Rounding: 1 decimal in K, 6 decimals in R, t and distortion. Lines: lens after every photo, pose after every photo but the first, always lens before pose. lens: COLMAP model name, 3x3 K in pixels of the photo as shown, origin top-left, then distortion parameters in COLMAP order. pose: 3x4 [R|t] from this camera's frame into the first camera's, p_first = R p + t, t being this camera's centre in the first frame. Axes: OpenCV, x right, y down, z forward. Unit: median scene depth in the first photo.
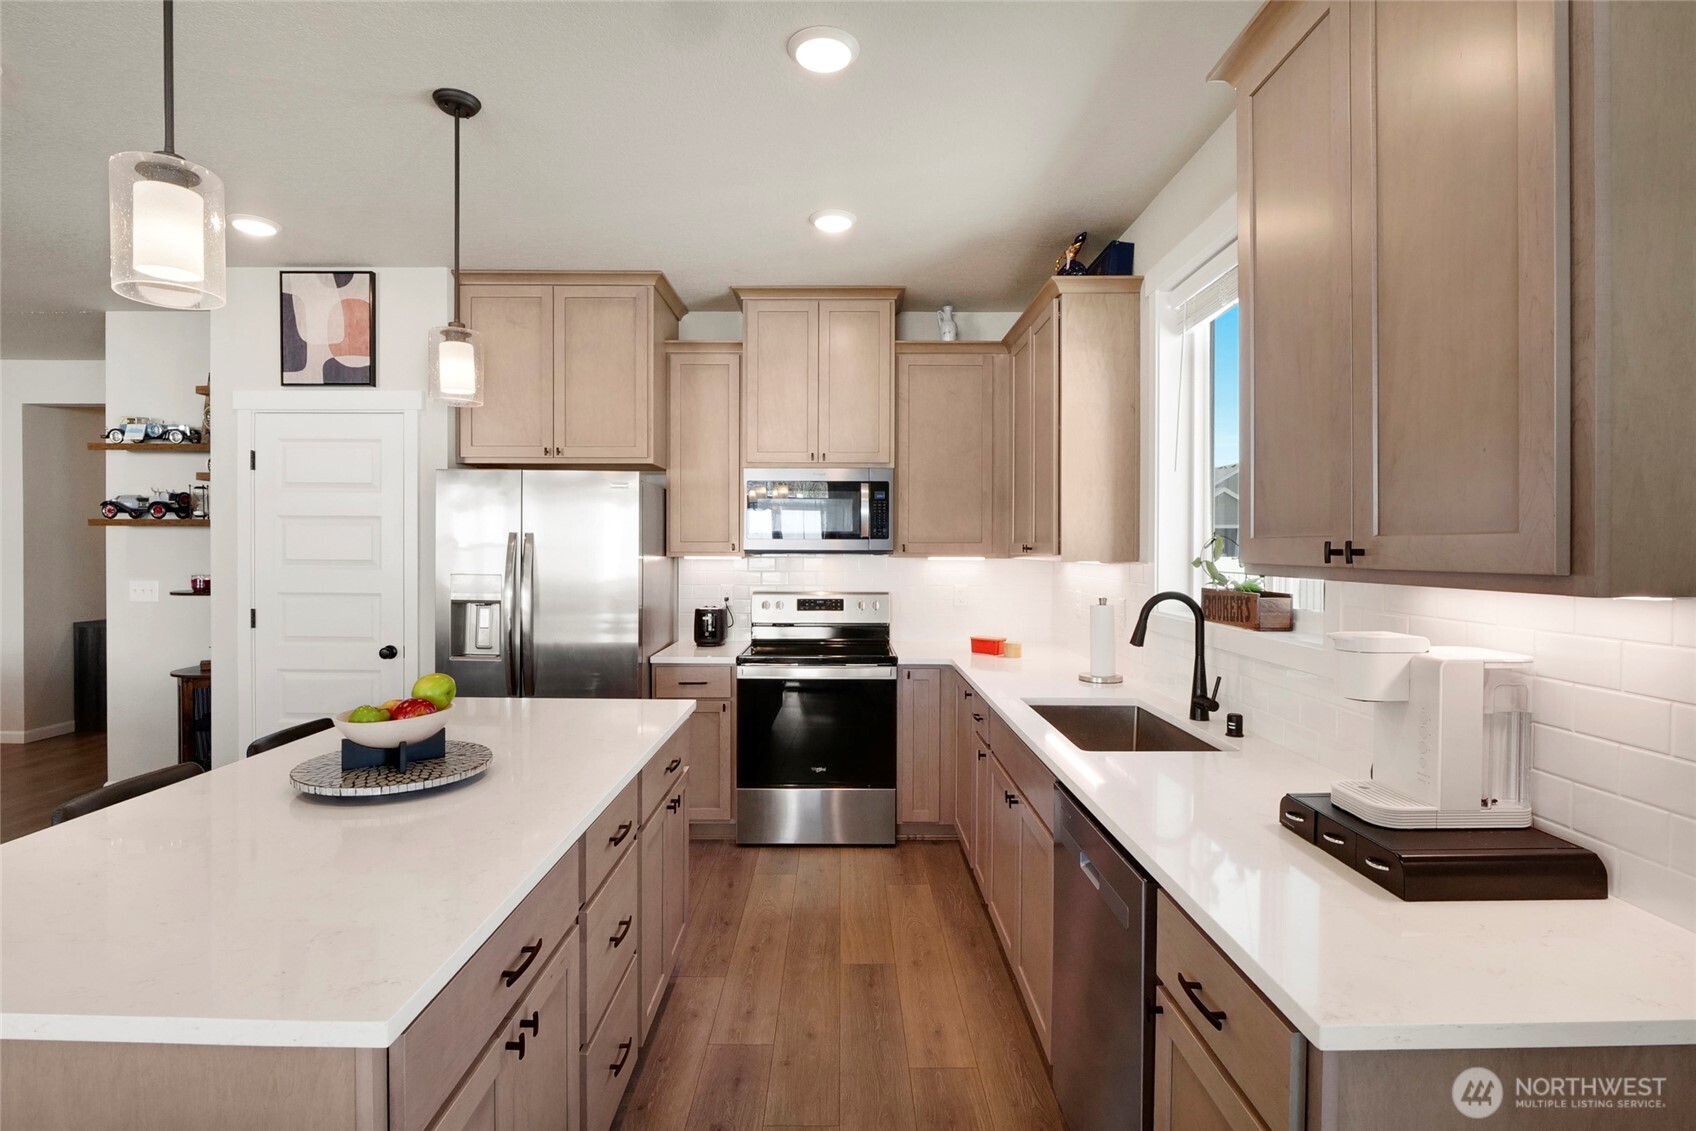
lens RADIAL K [[800.4, 0, 846.2], [0, 800.4, 555.8], [0, 0, 1]] dist [-0.019328, -0.000909]
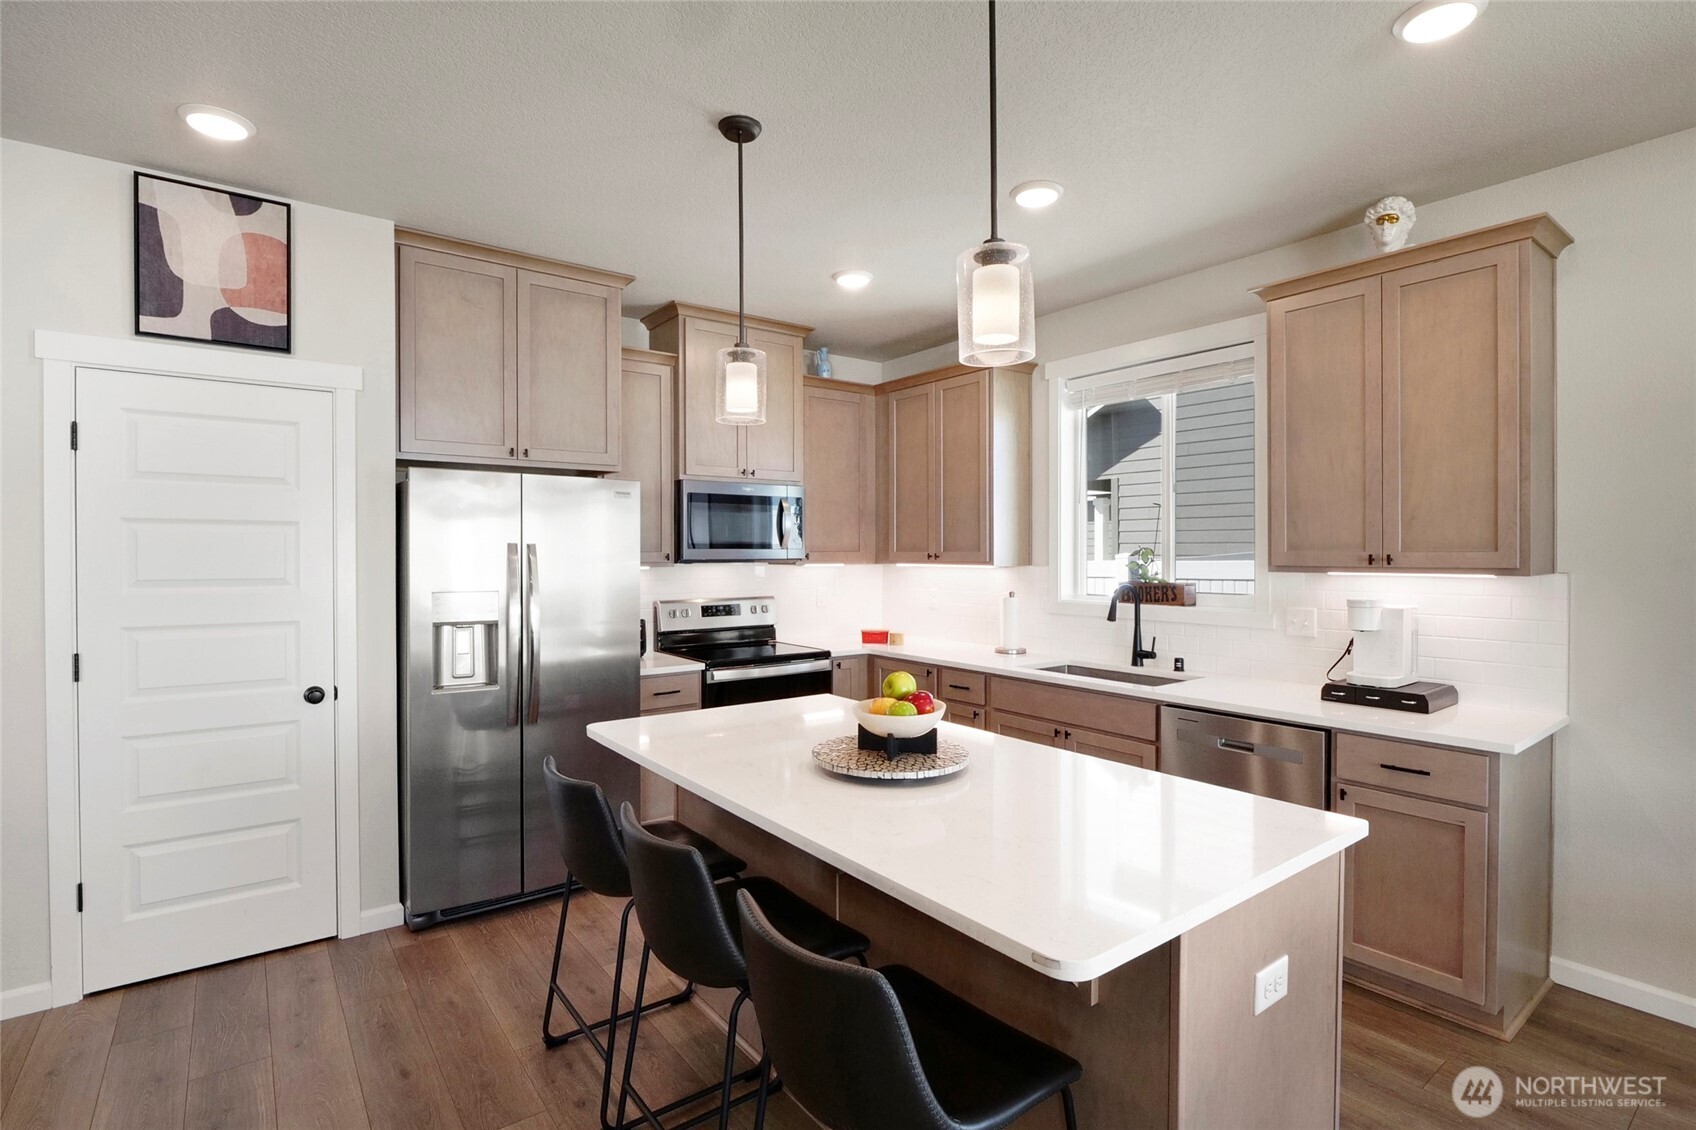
lens RADIAL K [[800.4, 0, 841.2], [0, 800.4, 561.7], [0, 0, 1]] dist [-0.019328, -0.000909]
pose [[0.800654, -0.012023, 0.599006, -0.632673], [0.010470, 0.999927, 0.006076, -0.009625], [-0.599035, 0.001407, 0.800721, 0.062699]]
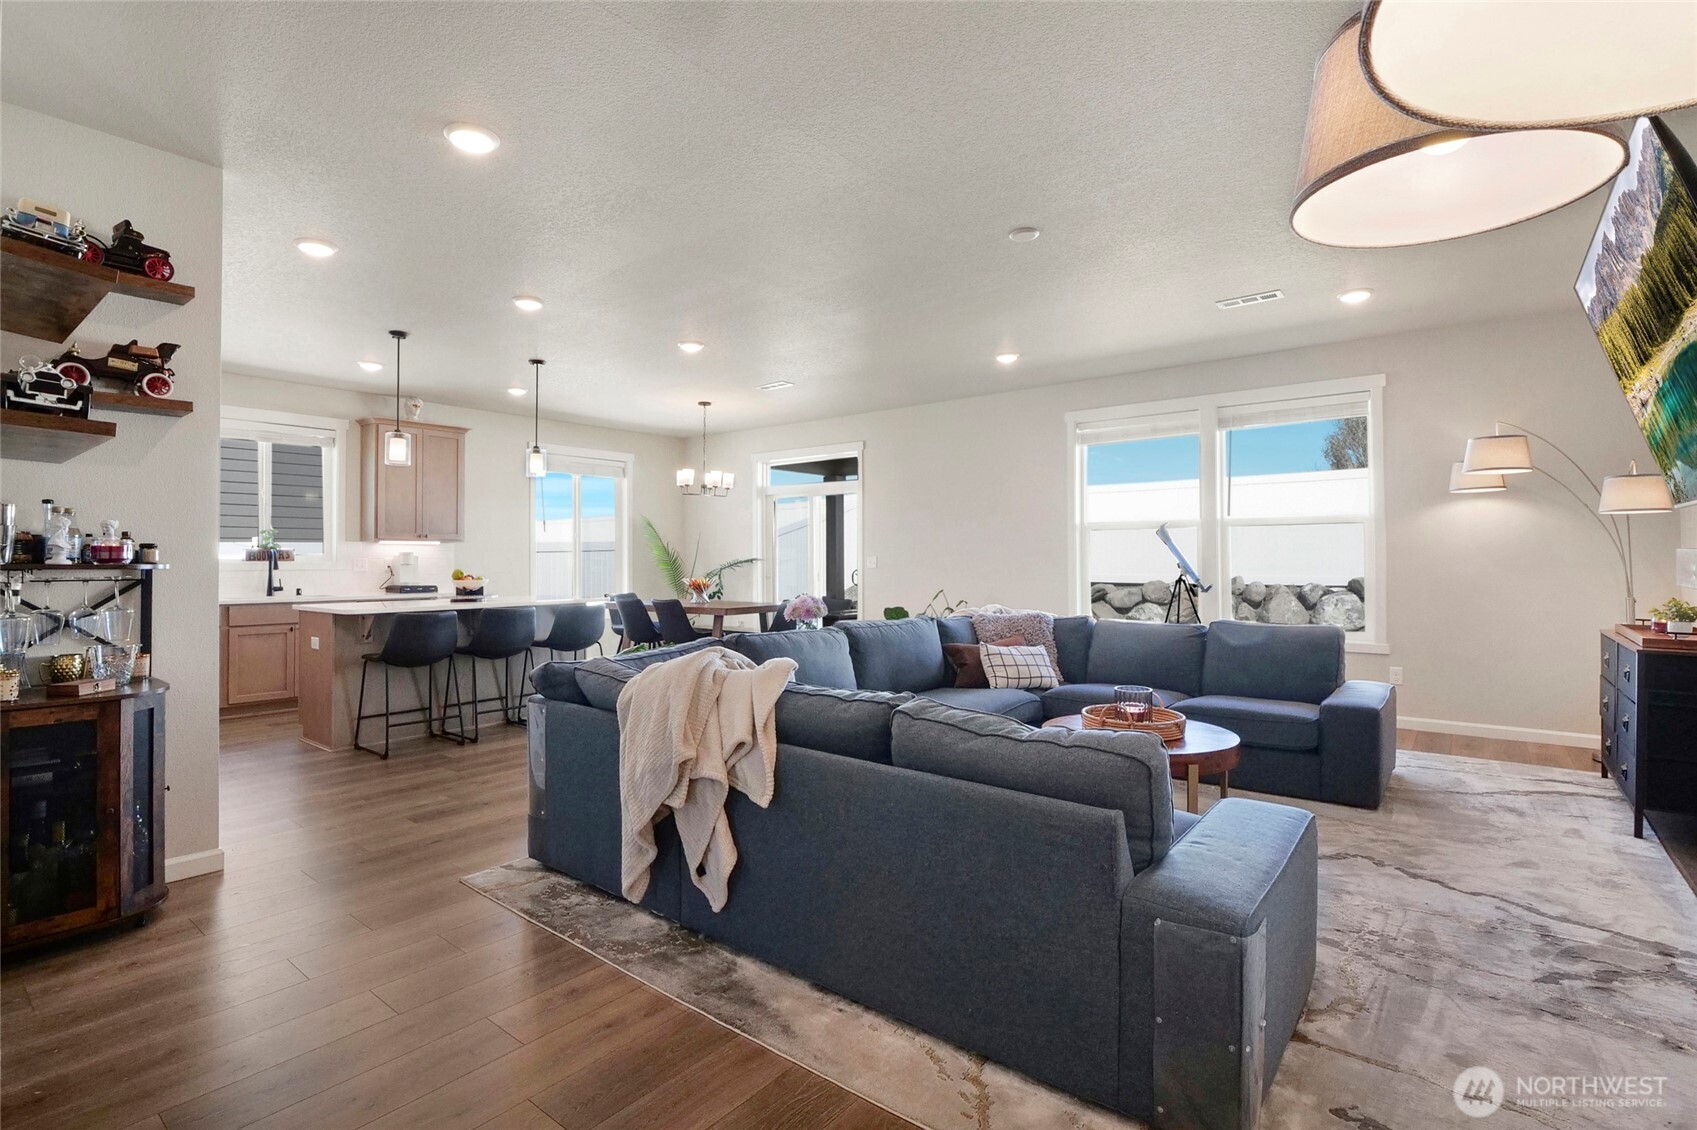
lens RADIAL K [[800.9, 0, 844.3], [0, 800.9, 550.8], [0, 0, 1]] dist [-0.019328, -0.000909]
pose [[-0.781264, 0.005441, 0.624177, -1.850685], [0.005932, 0.999982, -0.001292, 0.042713], [-0.624173, 0.002693, -0.781282, 1.255969]]
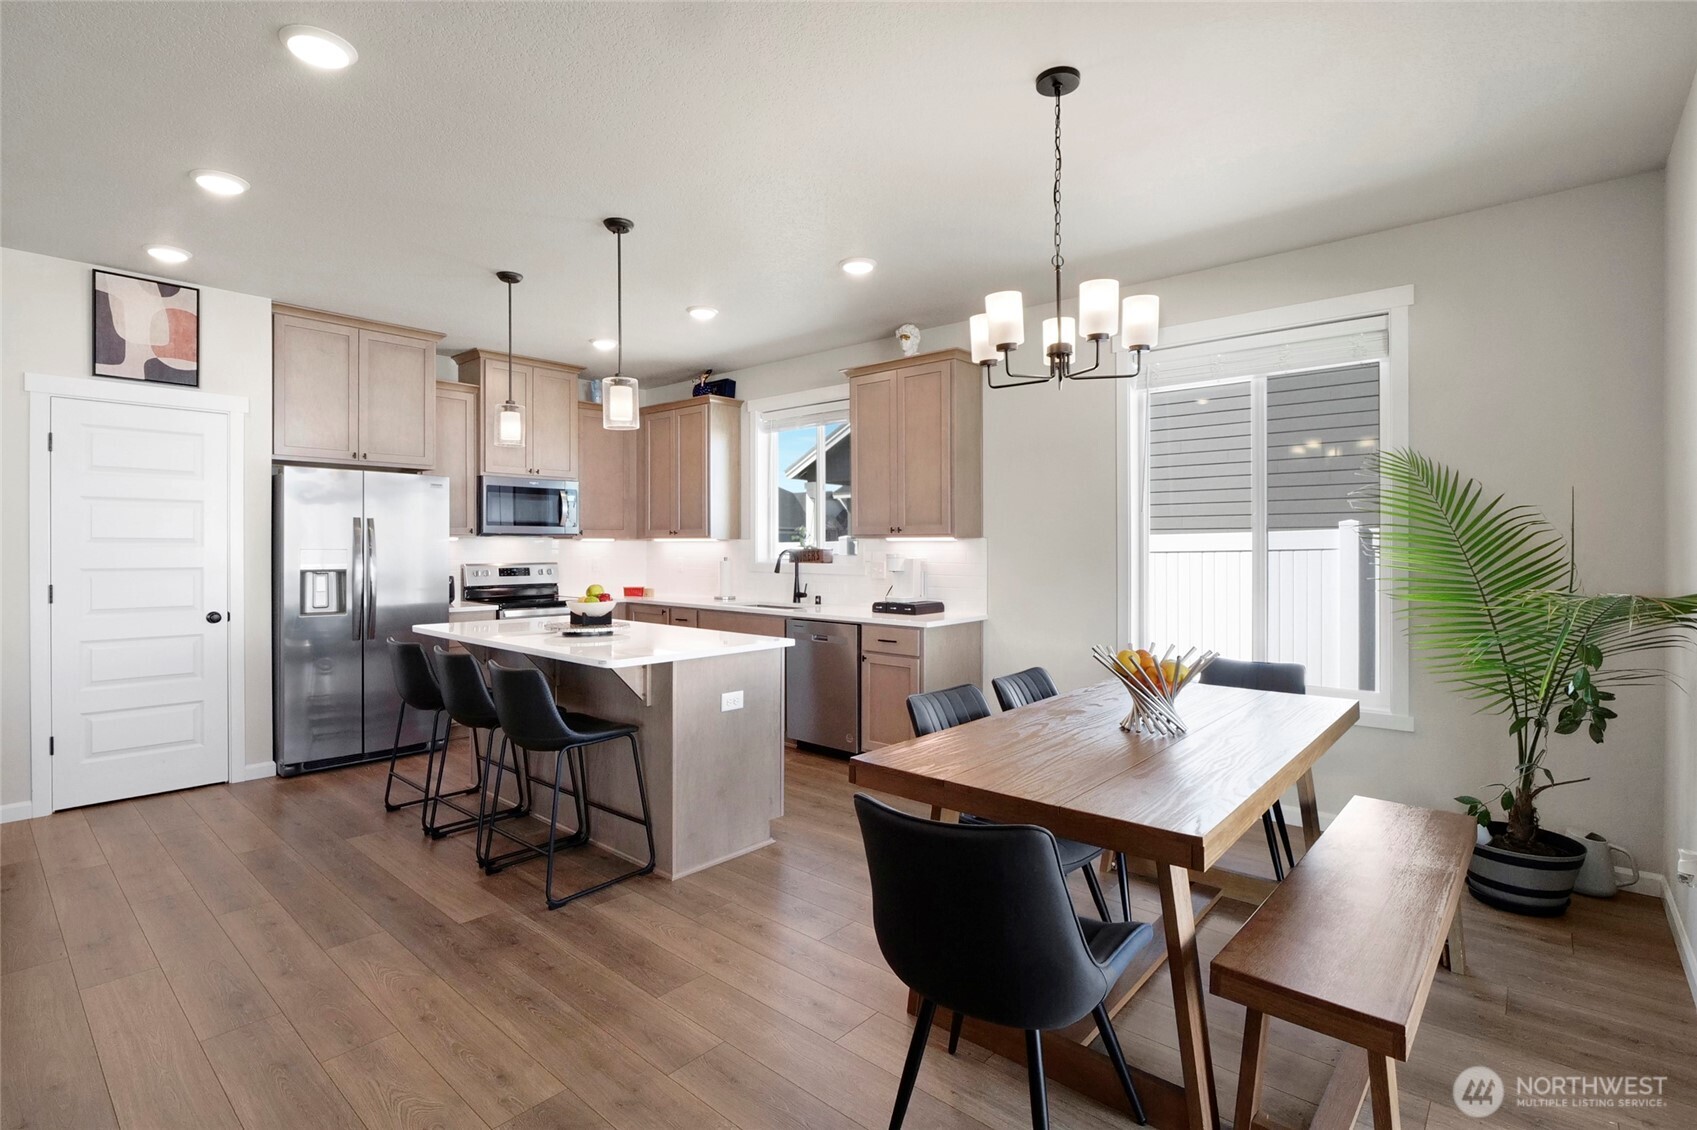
lens RADIAL K [[800.9, 0, 843.7], [0, 800.9, 551.3], [0, 0, 1]] dist [-0.019328, -0.000909]
pose [[0.662719, -0.008526, 0.748819, -0.838890], [0.008426, 0.999957, 0.003929, 0.027591], [-0.748821, 0.003706, 0.662762, -0.466038]]
